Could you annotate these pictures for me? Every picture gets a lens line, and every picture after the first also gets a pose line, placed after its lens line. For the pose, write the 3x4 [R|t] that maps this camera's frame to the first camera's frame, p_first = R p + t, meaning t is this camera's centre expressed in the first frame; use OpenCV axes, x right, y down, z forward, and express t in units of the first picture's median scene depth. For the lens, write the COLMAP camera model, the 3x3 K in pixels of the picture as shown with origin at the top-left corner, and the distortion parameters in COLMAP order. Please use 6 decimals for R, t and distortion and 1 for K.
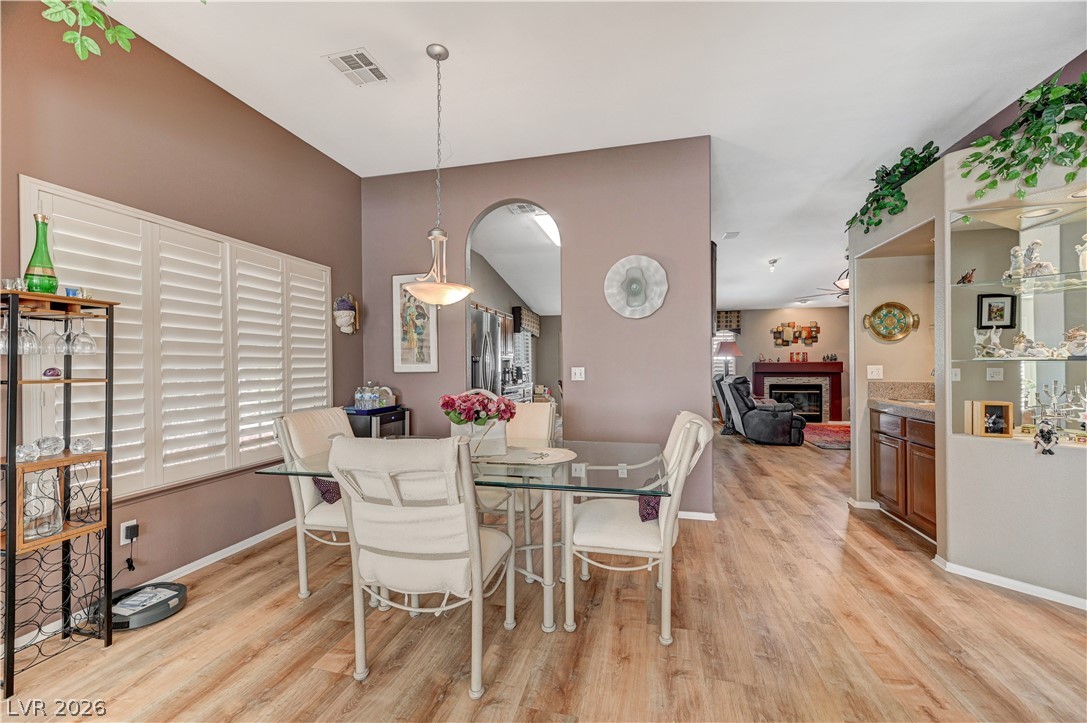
lens RADIAL K [[430.5, 0, 543.1], [0, 430.5, 365.2], [0, 0, 1]] dist [0.003285, 0.000199]
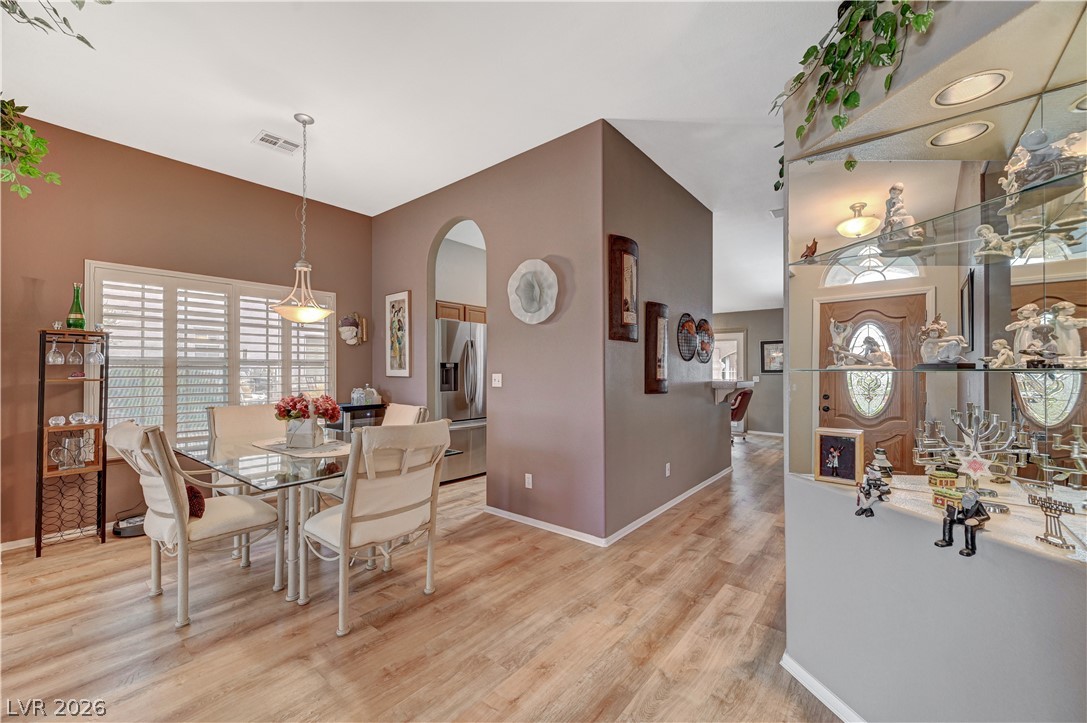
lens RADIAL K [[430.5, 0, 543.1], [0, 430.5, 365.2], [0, 0, 1]] dist [0.003285, 0.000199]
pose [[0.901737, 0.000418, -0.432284, 0.664422], [-0.004094, 0.999963, -0.007572, -0.009082], [0.432265, 0.008598, 0.901706, 0.135877]]
